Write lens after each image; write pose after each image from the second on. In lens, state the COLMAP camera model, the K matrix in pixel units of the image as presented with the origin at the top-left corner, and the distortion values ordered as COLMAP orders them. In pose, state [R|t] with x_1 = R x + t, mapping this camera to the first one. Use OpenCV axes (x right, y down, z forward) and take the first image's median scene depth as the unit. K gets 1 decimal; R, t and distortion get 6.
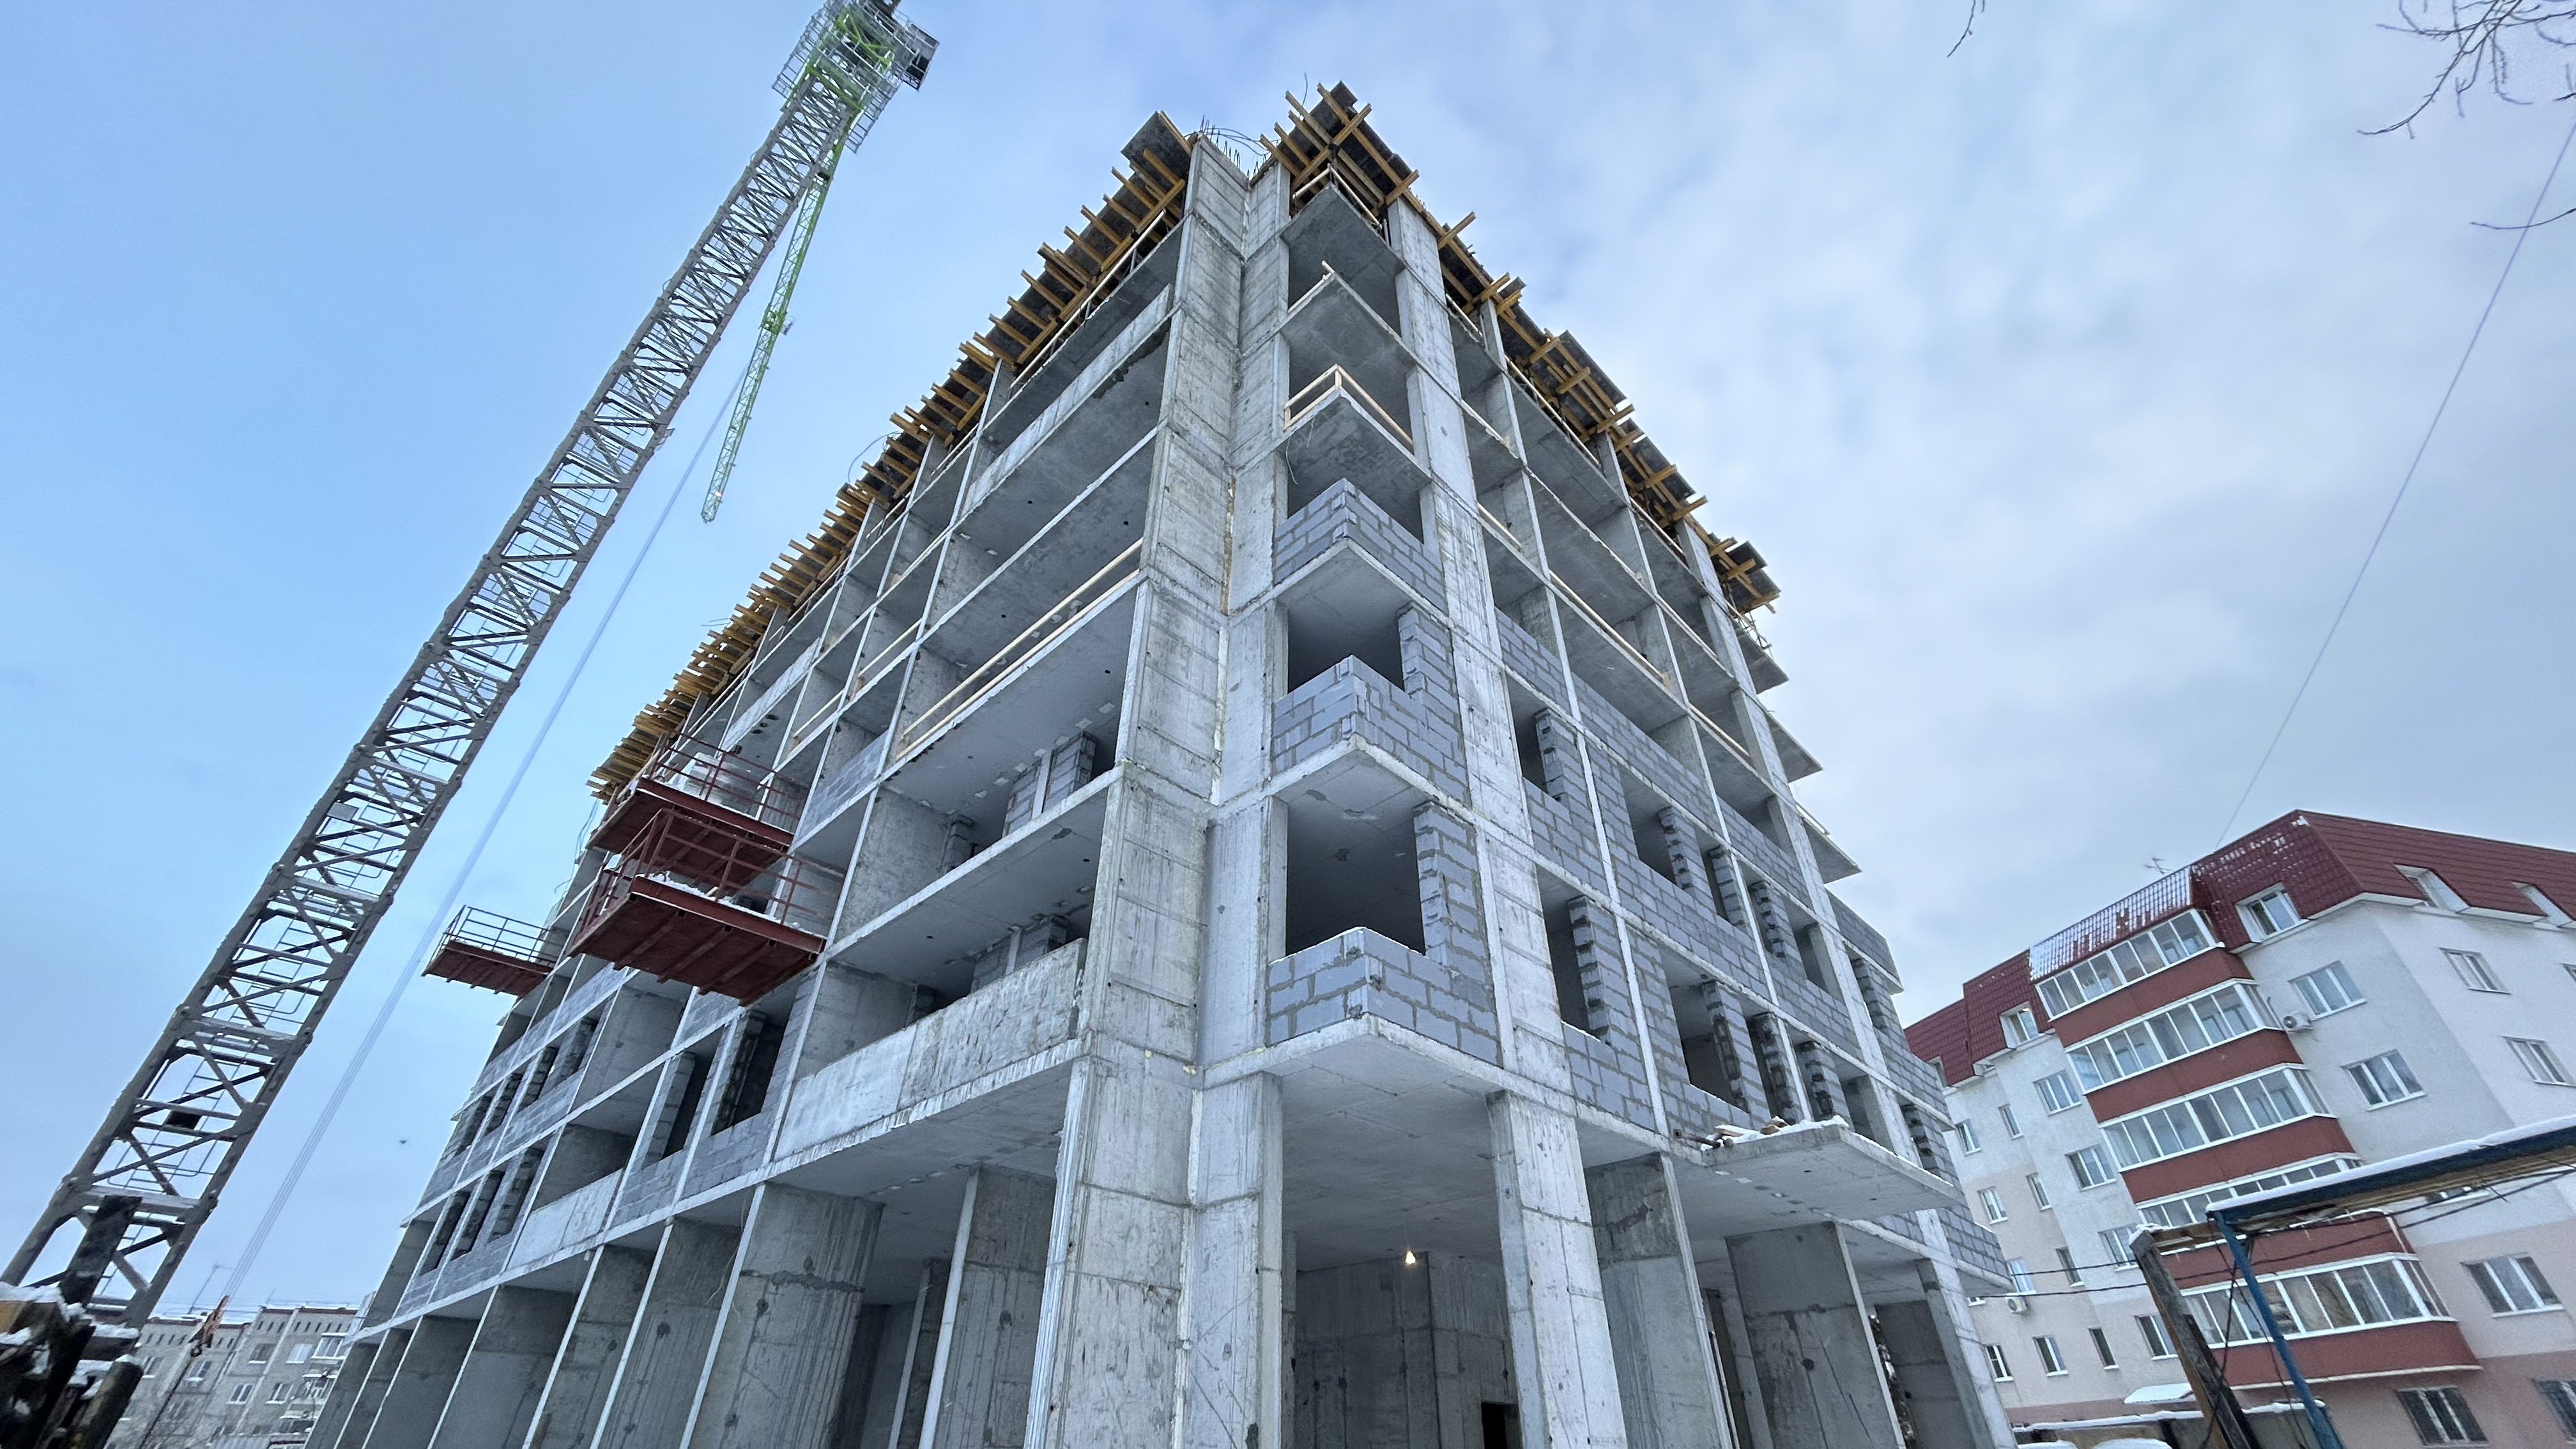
lens RADIAL K [[1035.7, 0, 1277.2], [0, 1035.7, 717.5], [0, 0, 1]] dist [-0.008634, 0.000429]
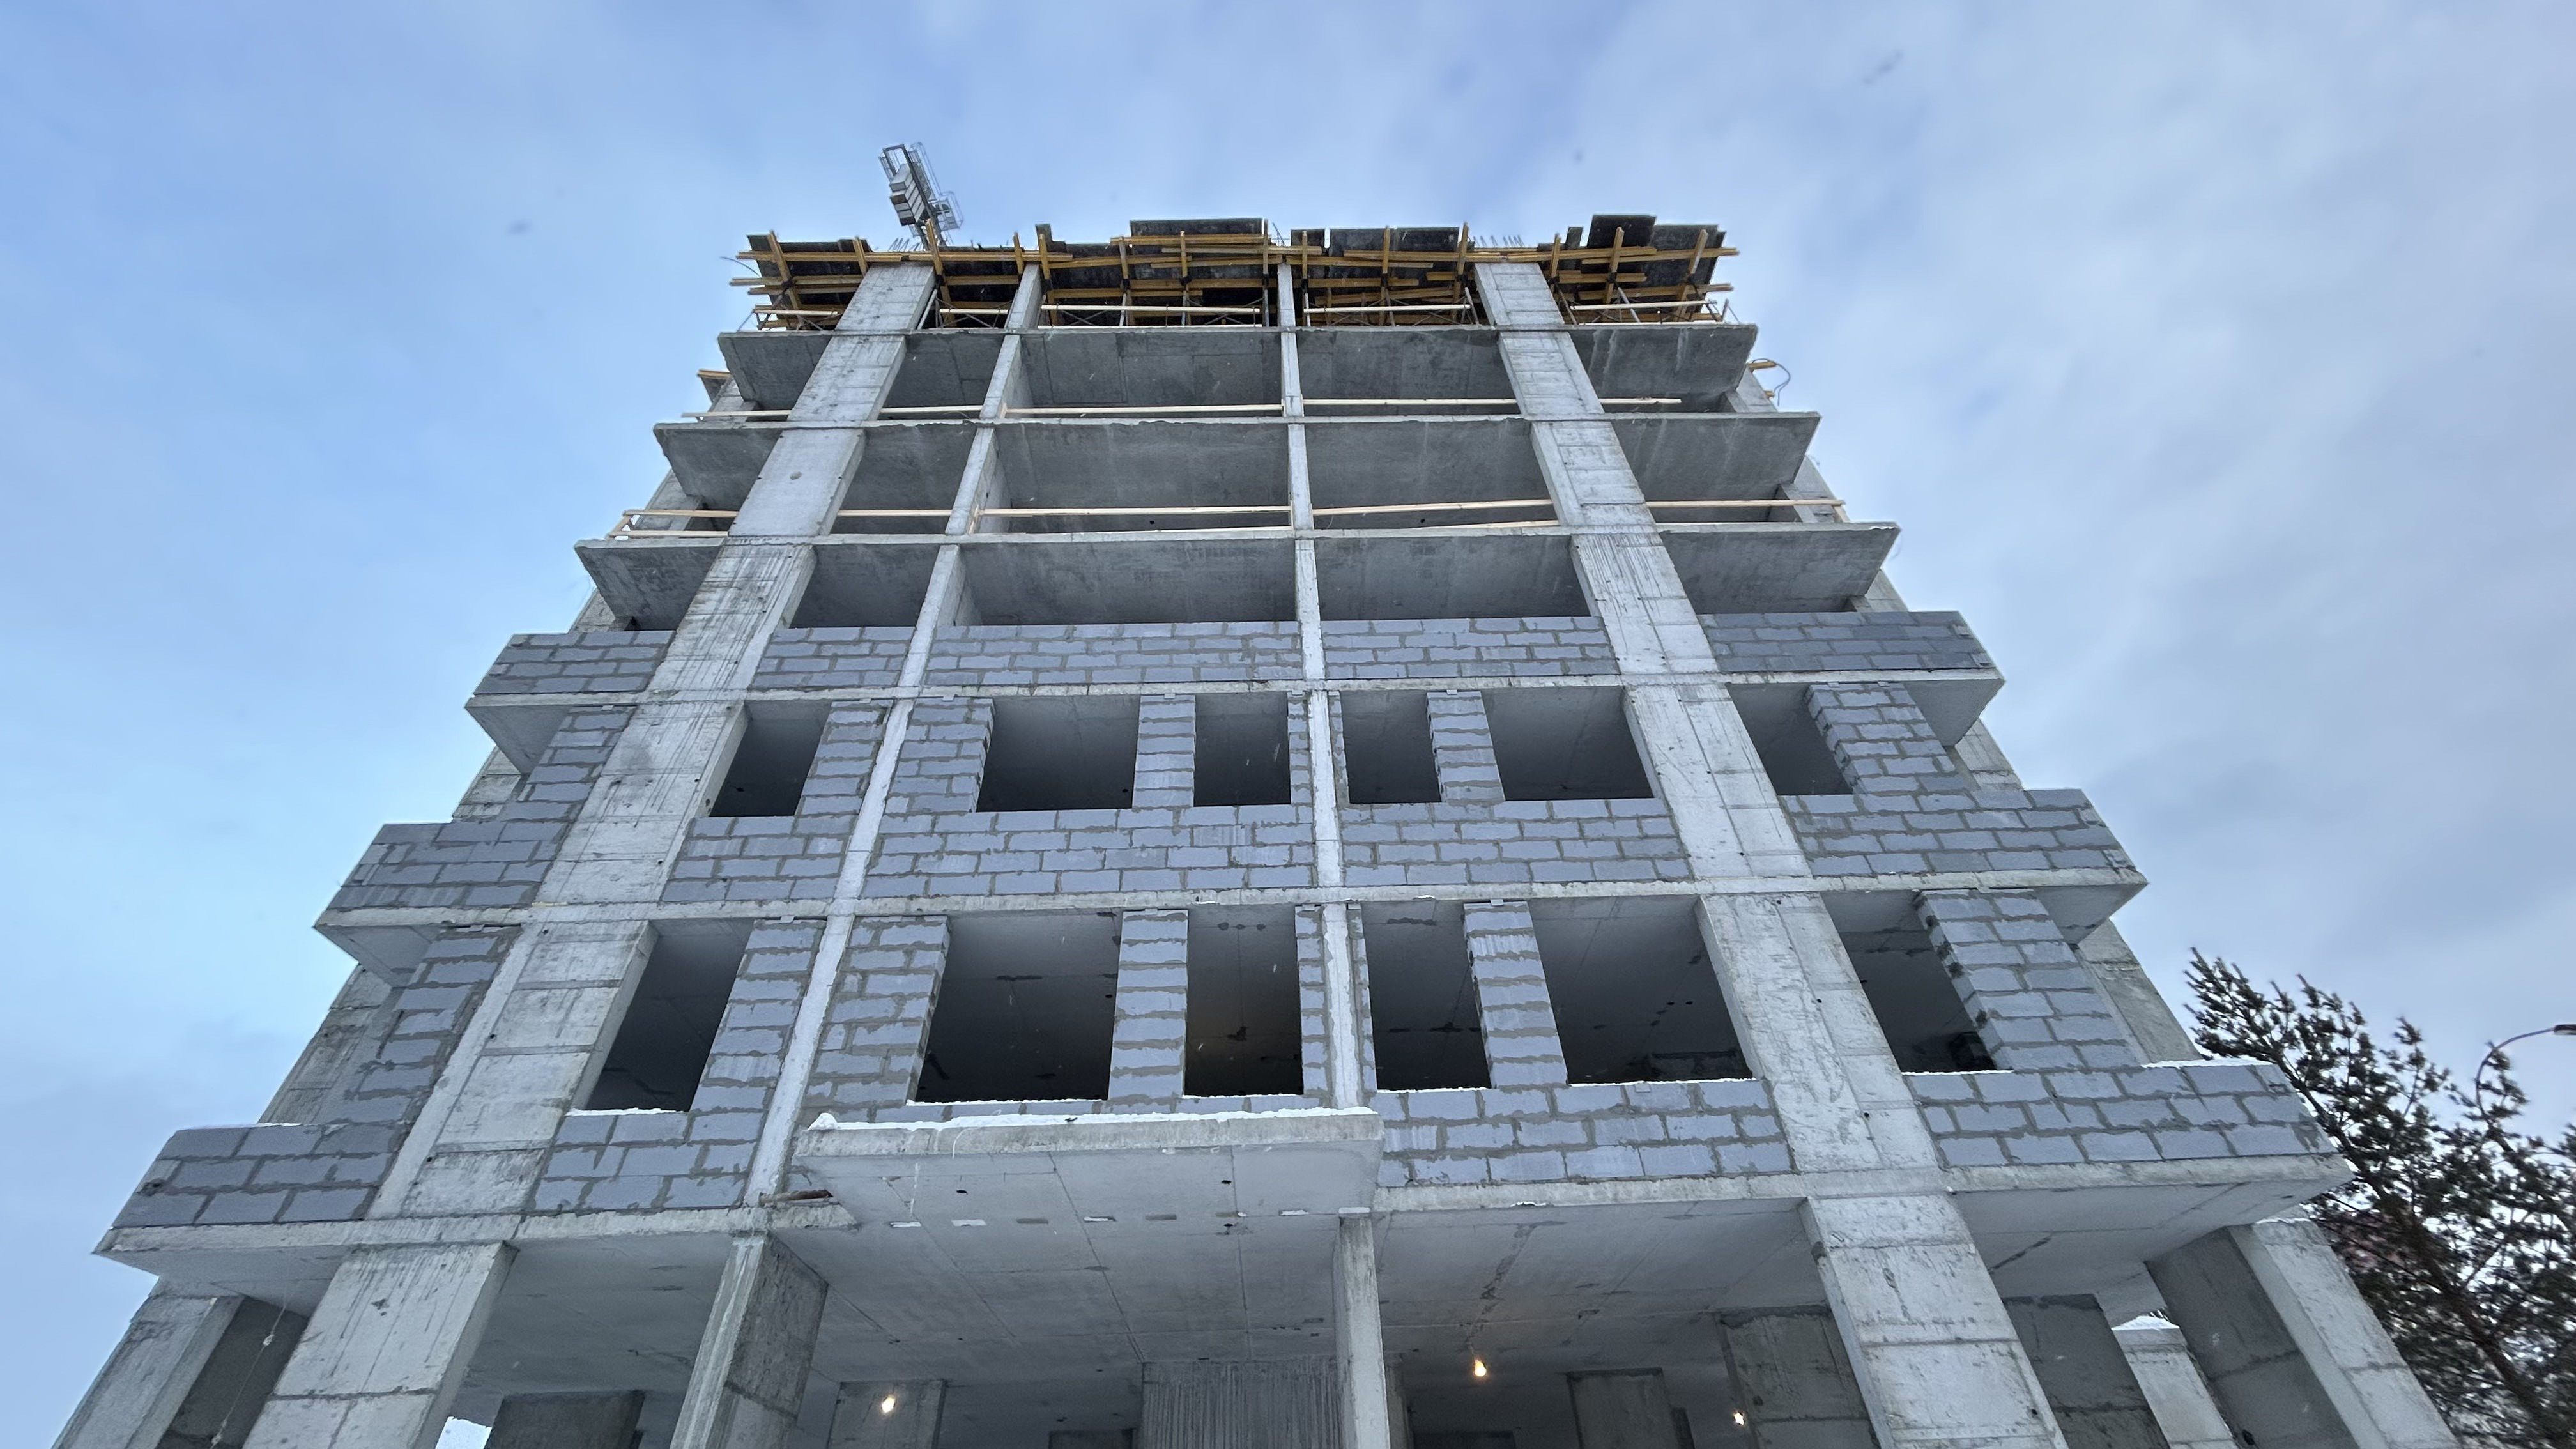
lens RADIAL K [[1035.7, 0, 1277.2], [0, 1035.7, 717.5], [0, 0, 1]] dist [-0.008634, 0.000429]
pose [[0.704376, -0.502694, -0.501152, 0.705622], [0.460888, 0.860844, -0.215708, 0.264109], [0.539849, -0.079036, 0.838043, 0.380117]]
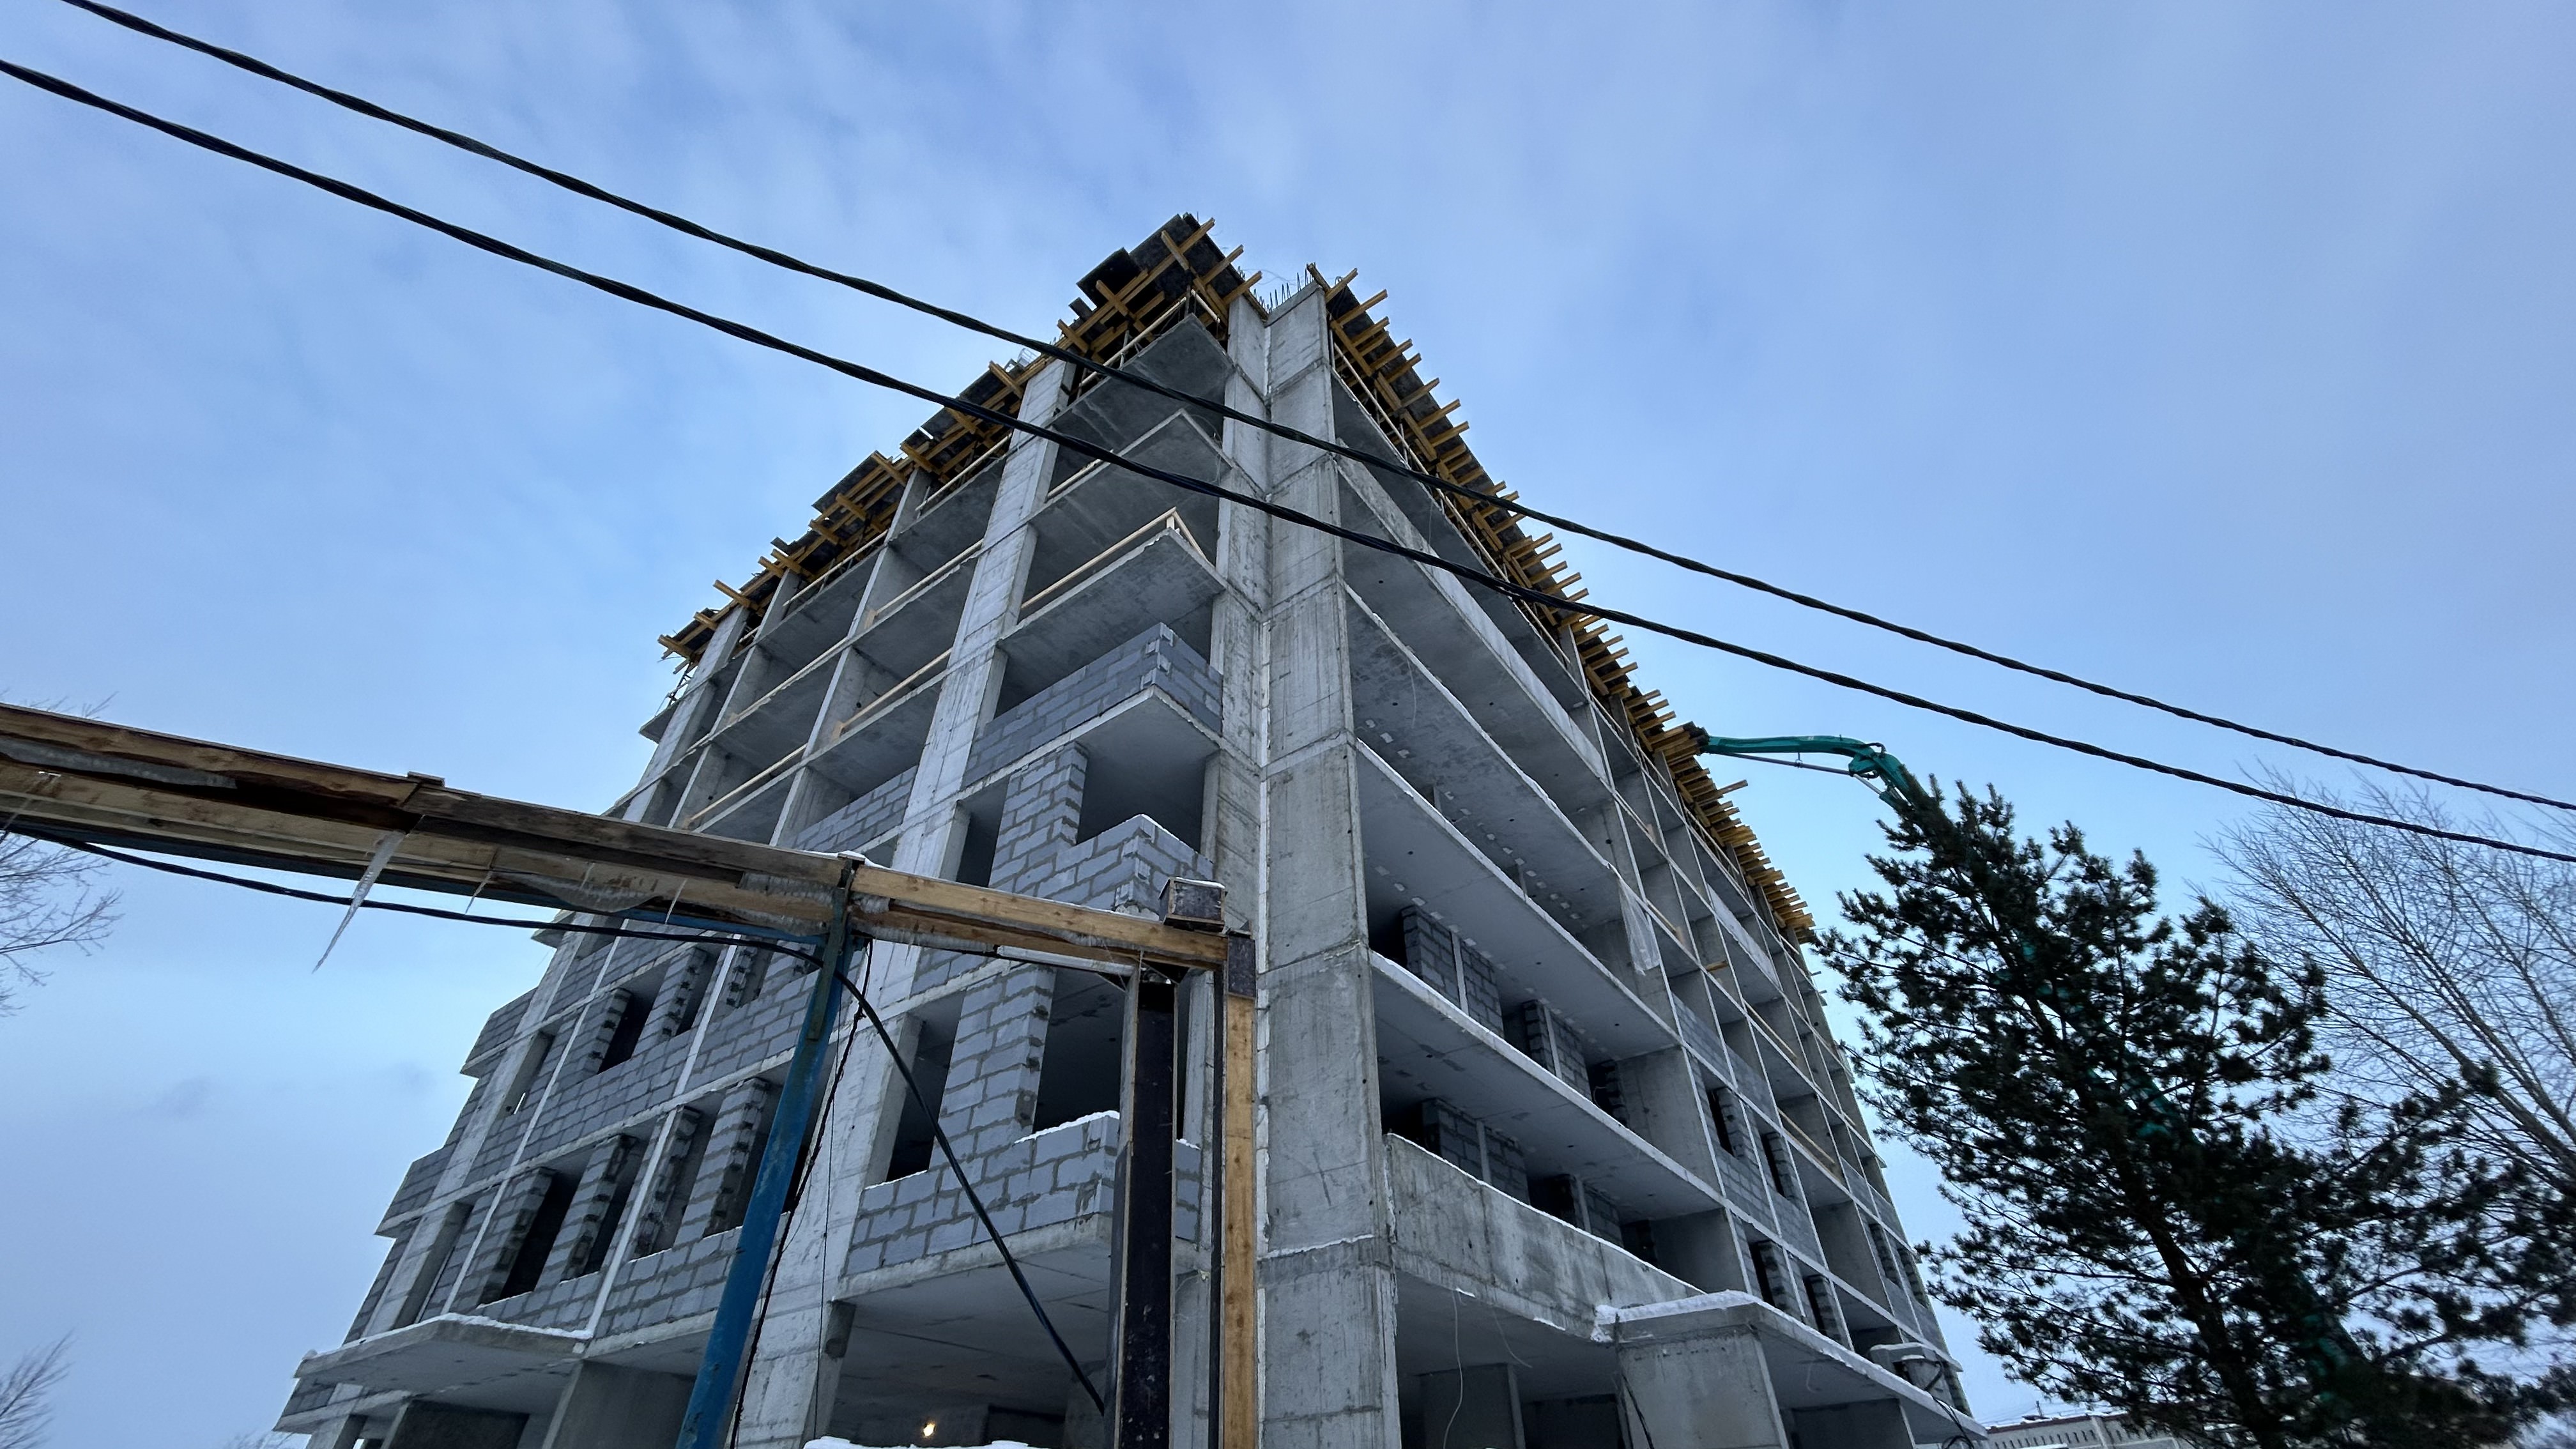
lens RADIAL K [[1035.7, 0, 1277.2], [0, 1035.7, 717.5], [0, 0, 1]] dist [-0.008634, 0.000429]
pose [[0.135378, -0.660825, -0.738229, 1.207585], [0.608893, 0.643273, -0.464166, 0.682898], [0.781615, -0.386665, 0.489457, 0.952284]]
